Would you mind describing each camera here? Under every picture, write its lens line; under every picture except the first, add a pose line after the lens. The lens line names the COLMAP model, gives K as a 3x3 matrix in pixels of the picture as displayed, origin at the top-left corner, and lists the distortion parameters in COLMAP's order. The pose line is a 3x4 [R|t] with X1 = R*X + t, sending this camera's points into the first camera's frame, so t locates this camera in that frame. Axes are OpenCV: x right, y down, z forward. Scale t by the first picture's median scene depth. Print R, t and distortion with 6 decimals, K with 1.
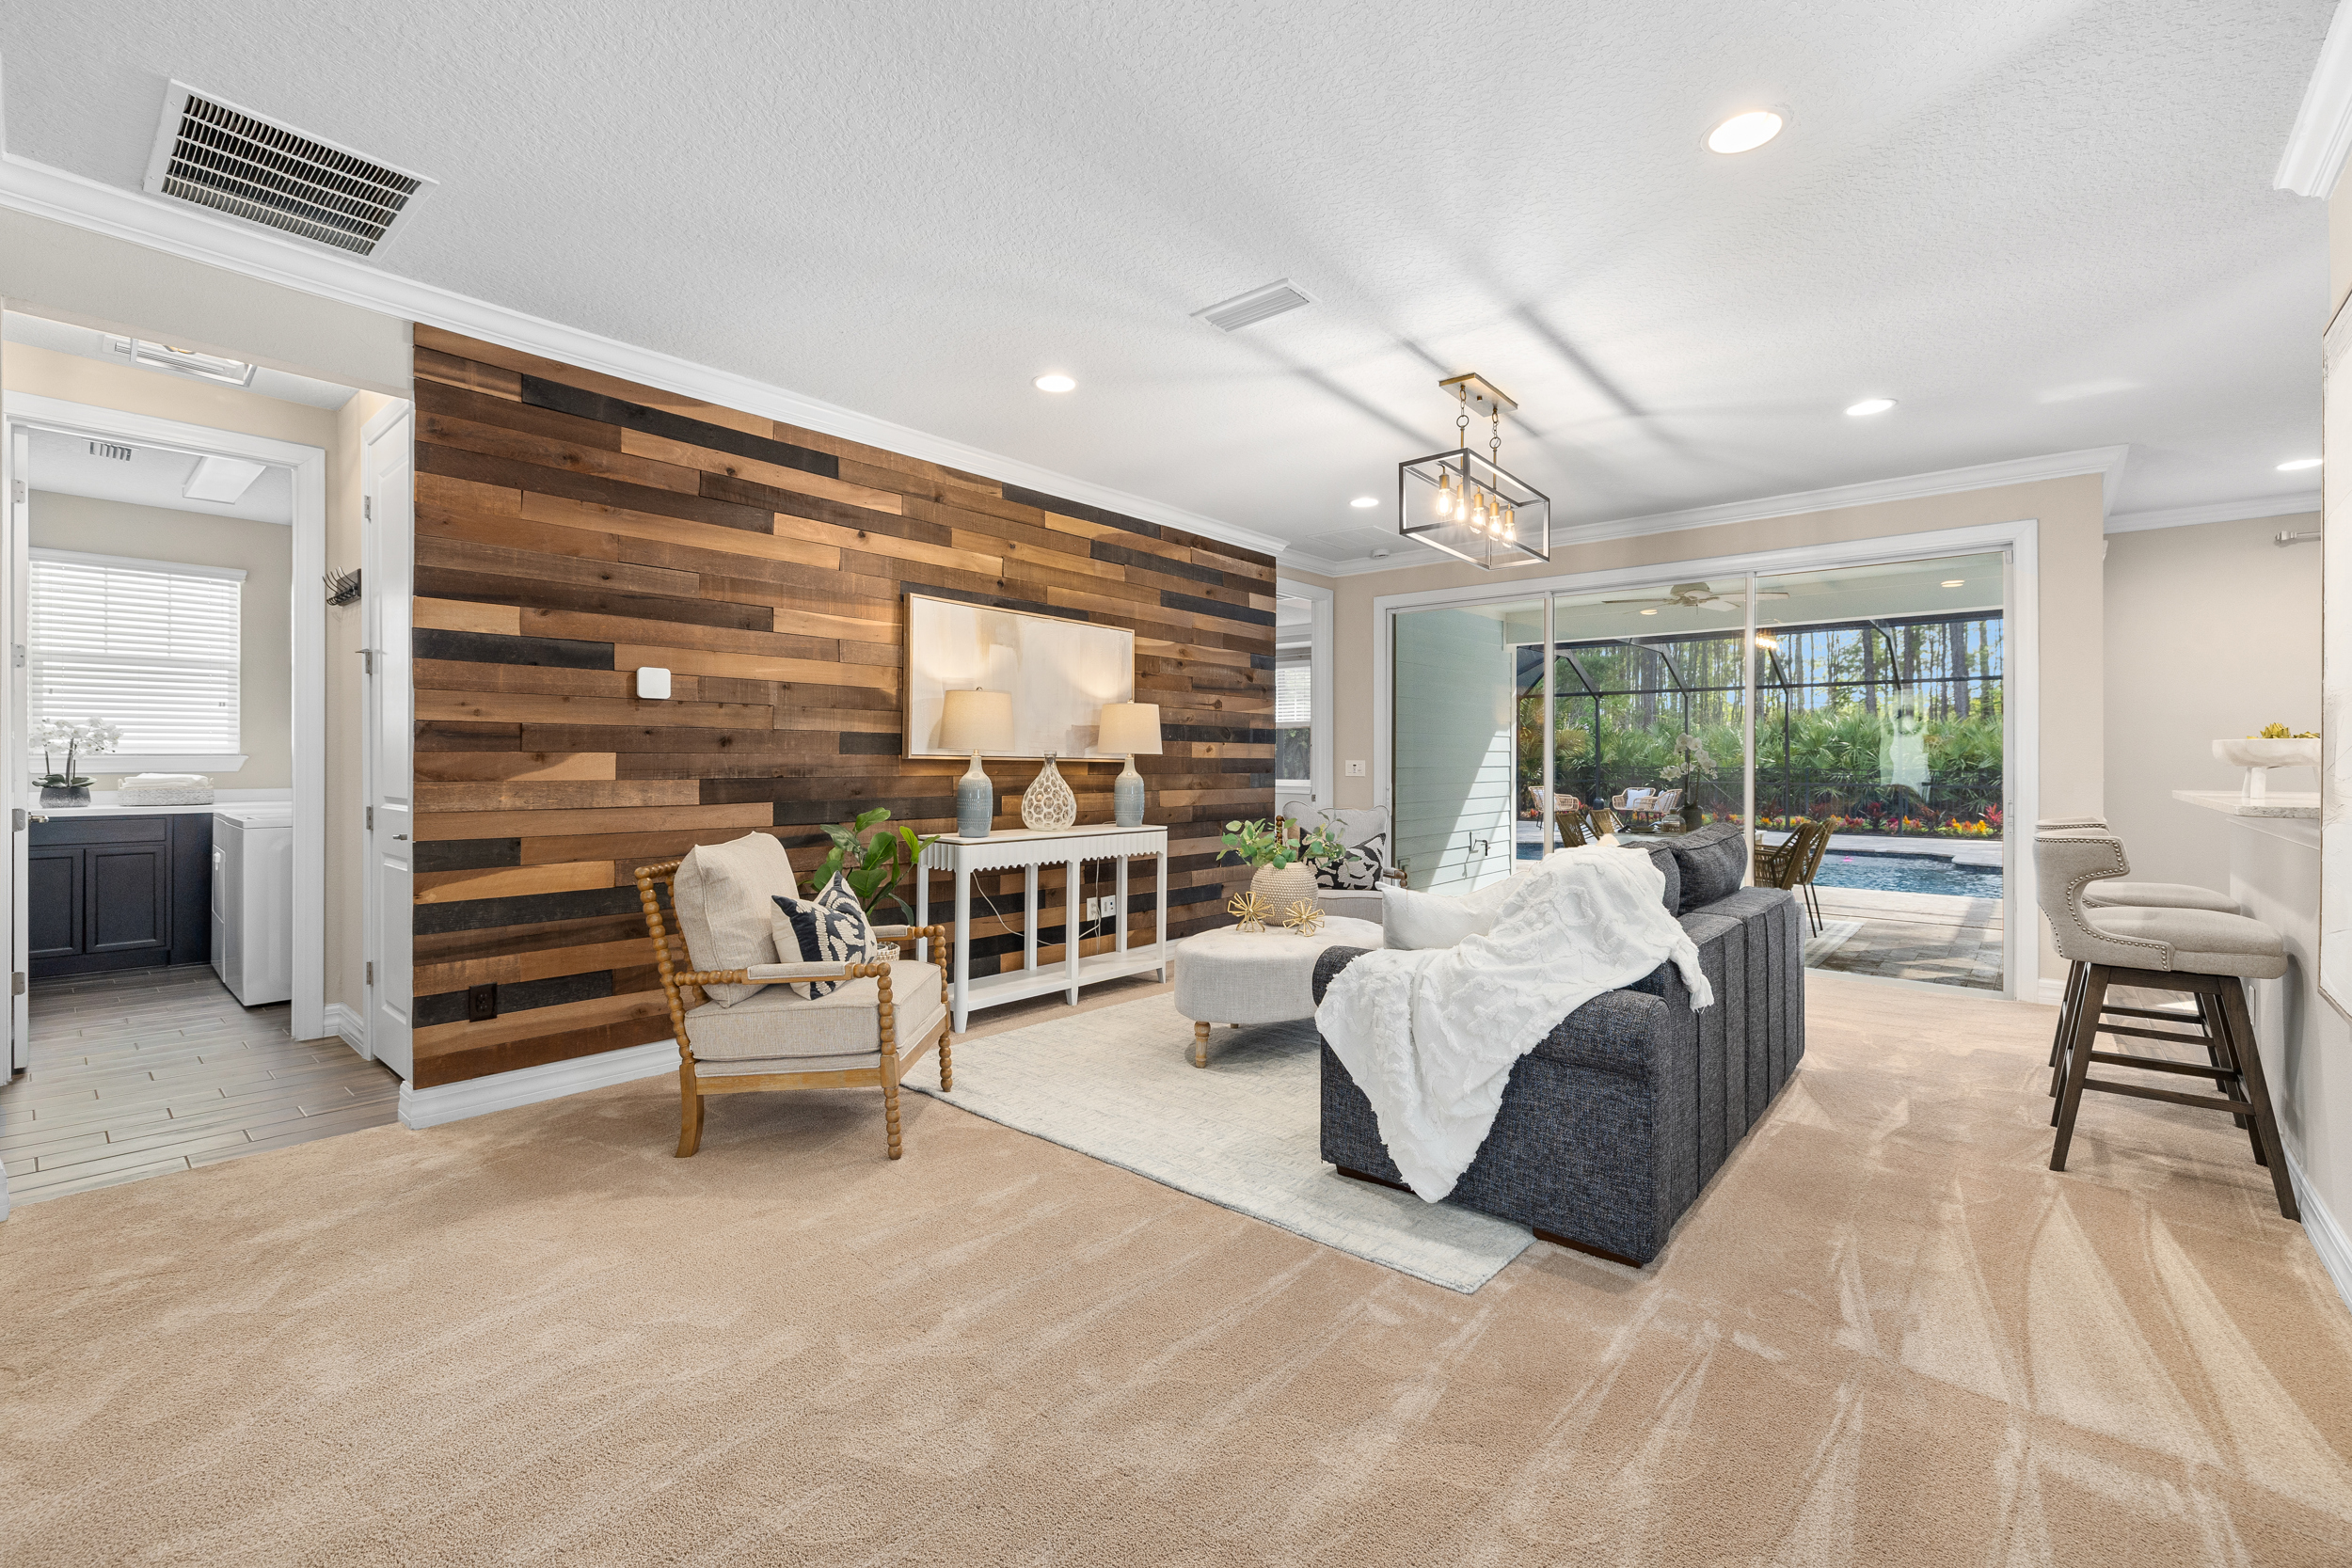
lens RADIAL K [[987.8, 0, 1177.2], [0, 987.8, 758.3], [0, 0, 1]] dist [0.000155, -0.000407]
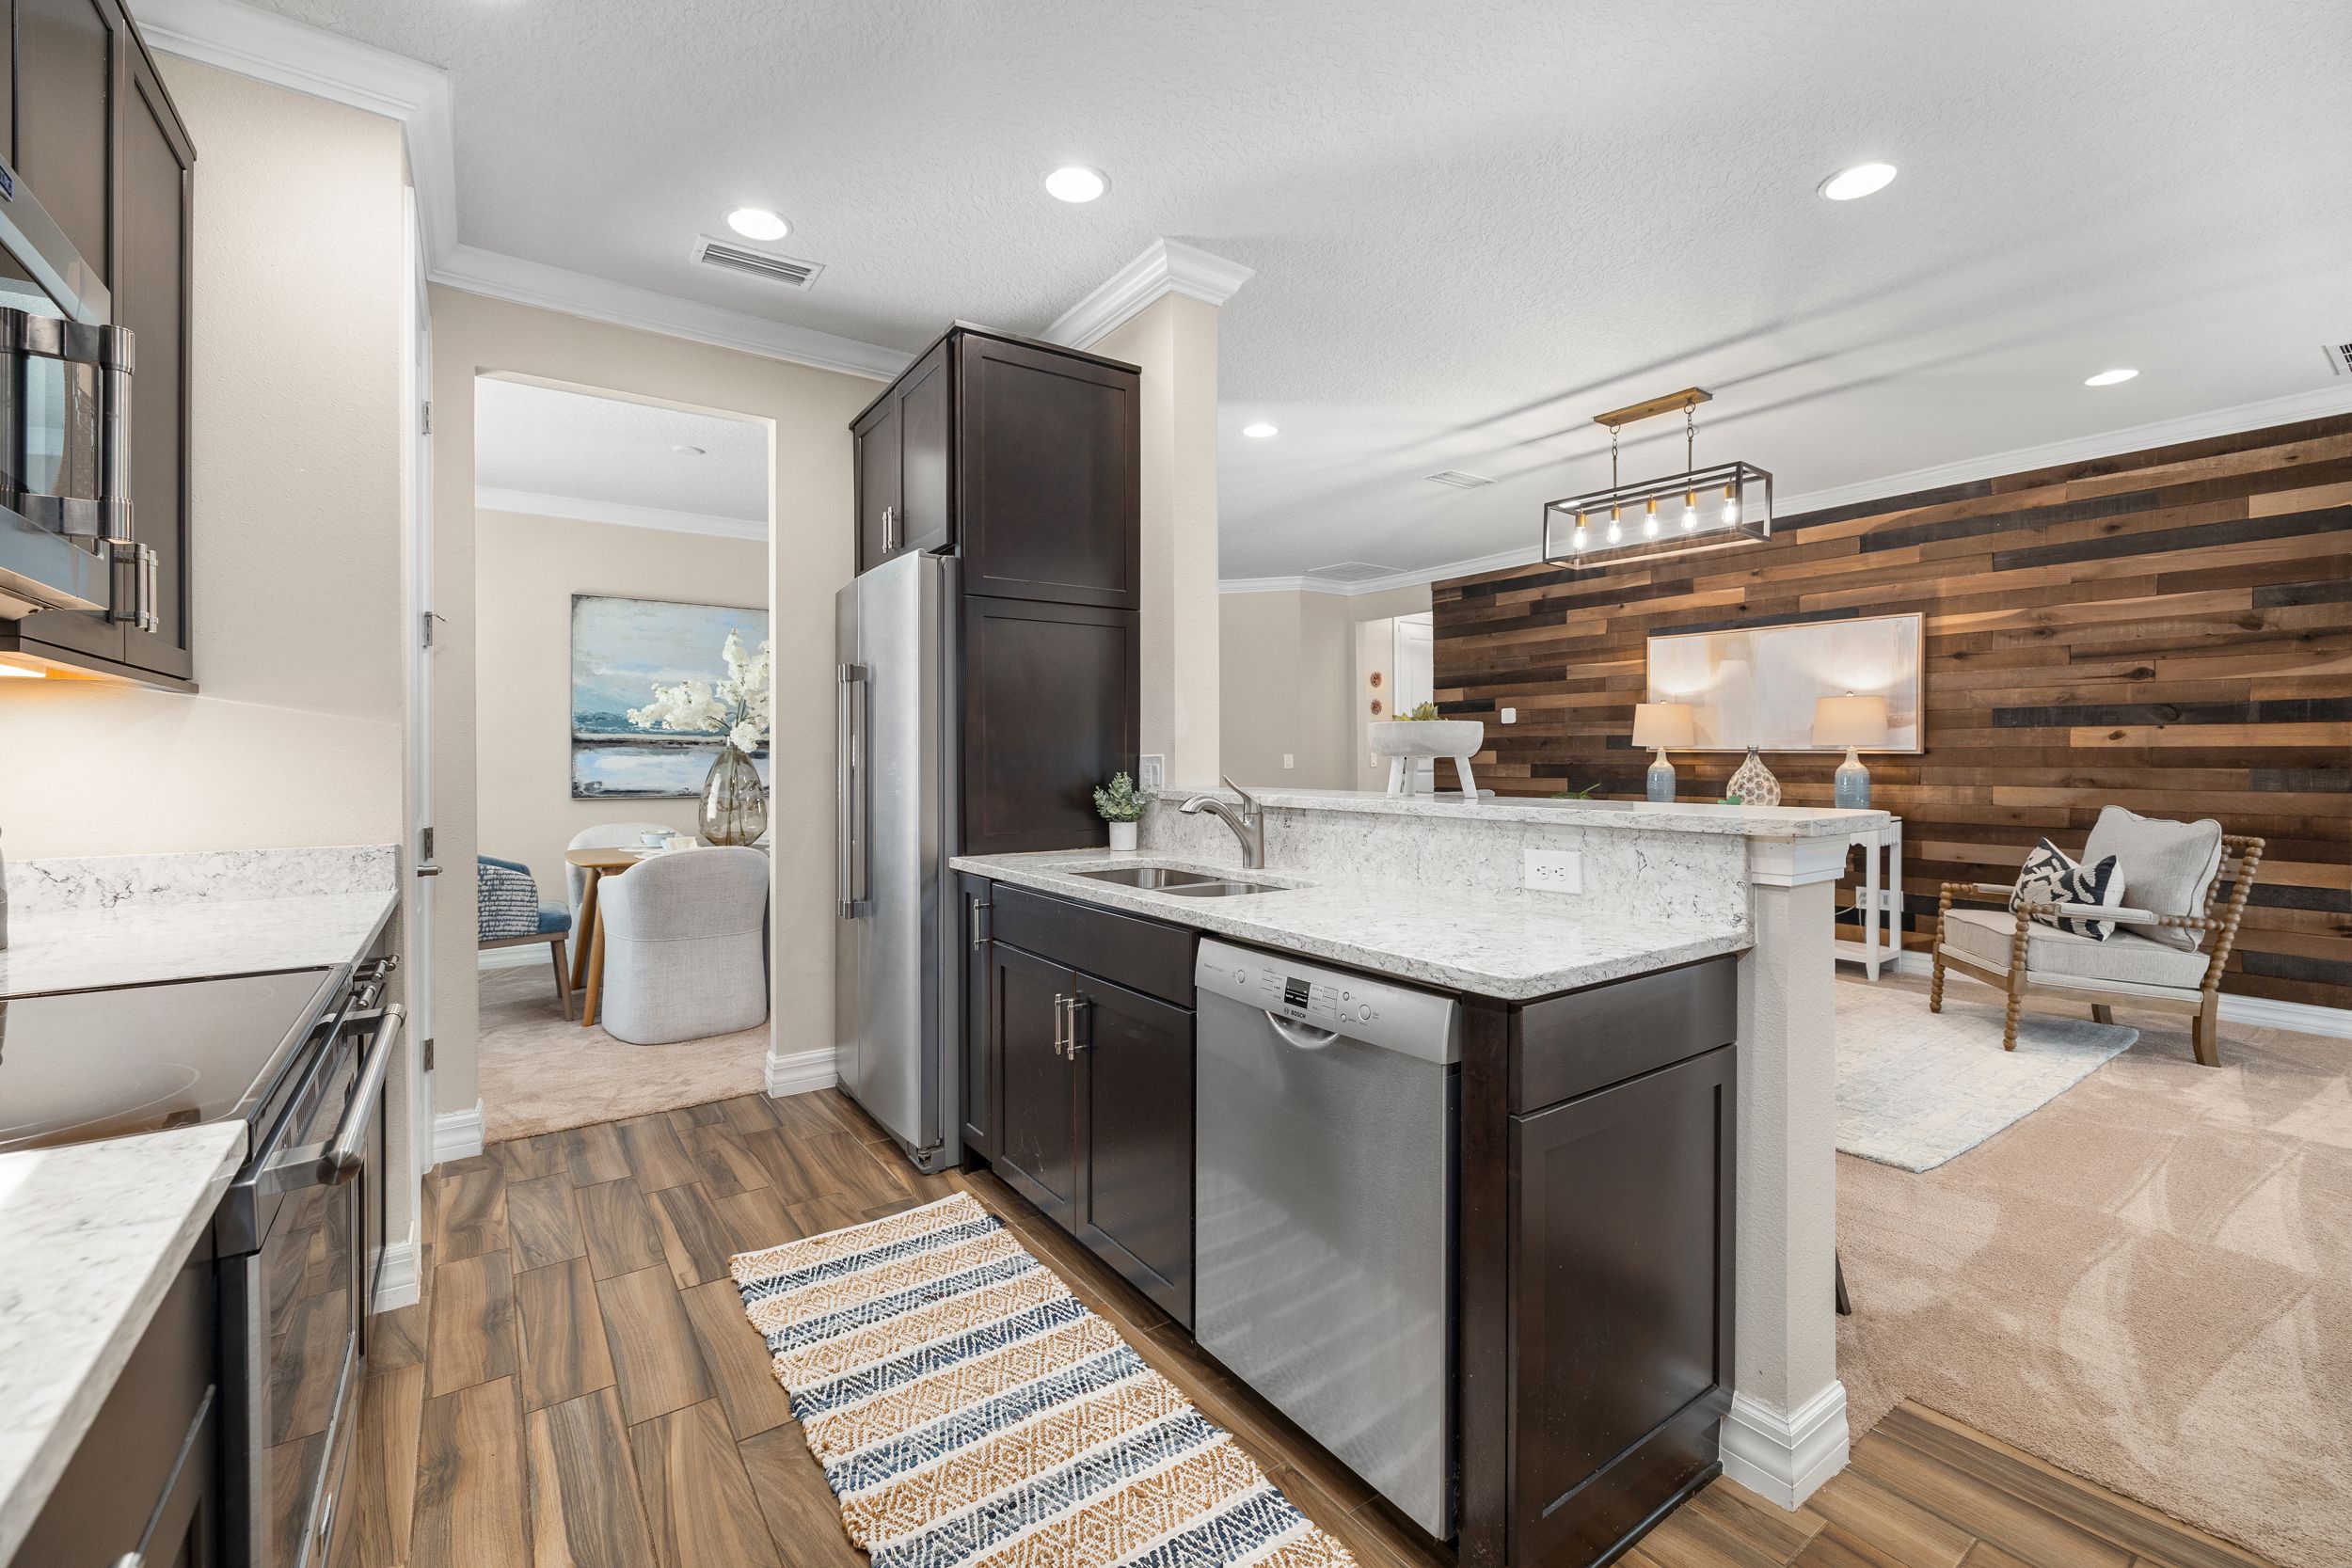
lens RADIAL K [[987.8, 0, 1164.7], [0, 987.8, 757.6], [0, 0, 1]] dist [0.000155, -0.000407]
pose [[-0.244798, -0.000507, -0.969574, 1.216085], [0.005042, 0.999986, -0.001796, 0.006777], [0.969561, -0.005328, -0.244791, 0.623388]]
